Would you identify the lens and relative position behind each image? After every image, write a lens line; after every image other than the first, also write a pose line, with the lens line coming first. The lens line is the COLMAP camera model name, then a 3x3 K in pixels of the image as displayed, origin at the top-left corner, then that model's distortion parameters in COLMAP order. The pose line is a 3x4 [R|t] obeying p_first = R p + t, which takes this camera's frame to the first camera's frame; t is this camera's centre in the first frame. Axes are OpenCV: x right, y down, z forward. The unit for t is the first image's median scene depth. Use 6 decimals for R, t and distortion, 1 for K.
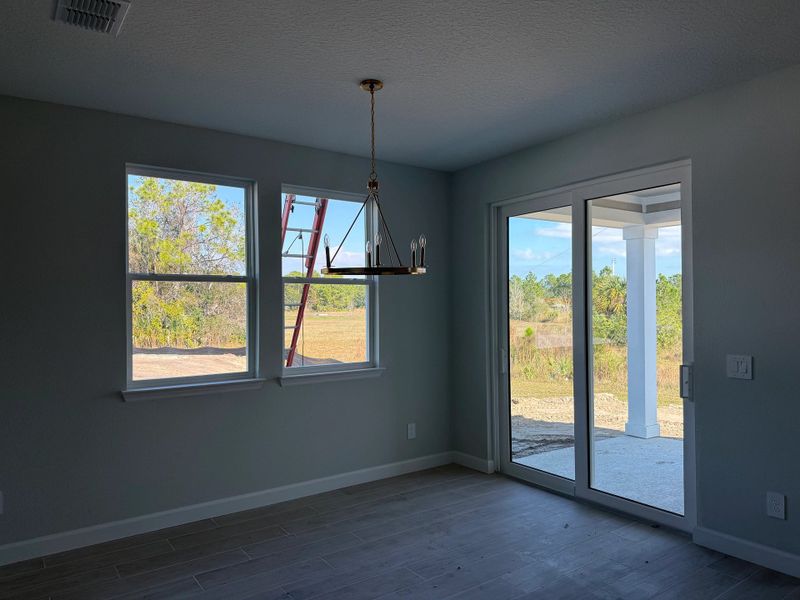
lens RADIAL K [[558.0, 0, 404.0], [0, 558.0, 303.8], [0, 0, 1]] dist [0.142592, -0.224049]
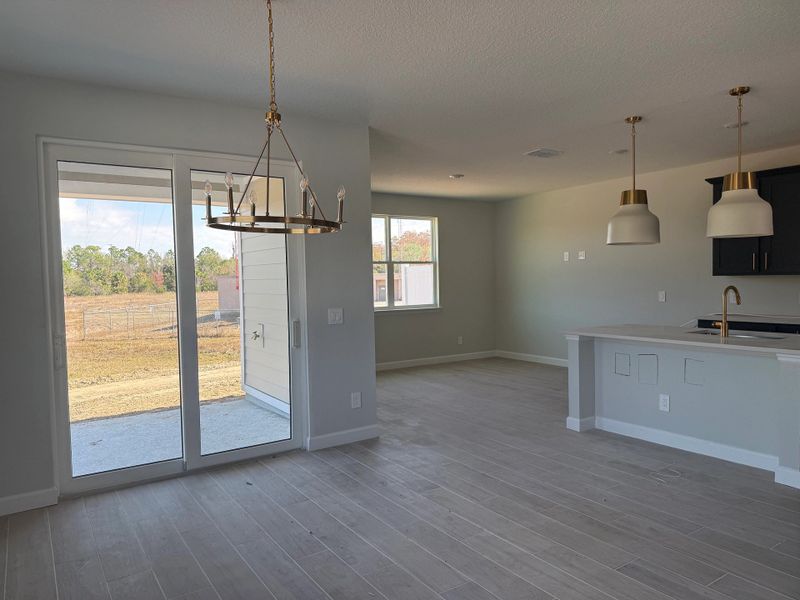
lens RADIAL K [[558.0, 0, 404.0], [0, 558.0, 303.8], [0, 0, 1]] dist [0.142592, -0.224049]
pose [[0.025022, -0.034969, 0.999075, -0.571932], [0.017706, 0.999247, 0.034531, 0.020391], [-0.999530, 0.016826, 0.025622, 0.521964]]
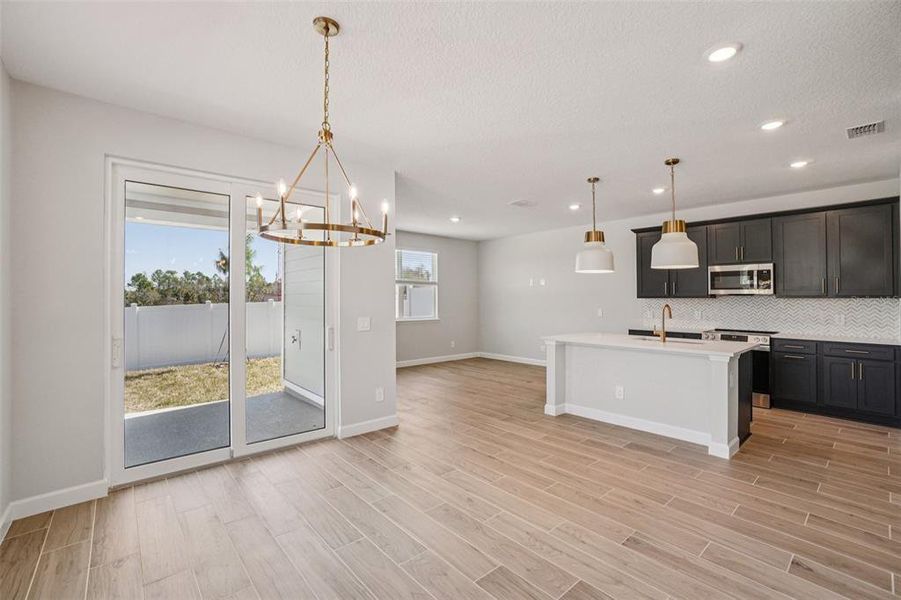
lens RADIAL K [[399.9, 0, 450.4], [0, 399.9, 298.0], [0, 0, 1]] dist [-0.045193, 0.011953]
pose [[-0.096490, 0.013349, 0.995244, -0.443950], [0.001720, 0.999911, -0.013245, 0.030236], [-0.995332, 0.000433, -0.096504, 0.568428]]
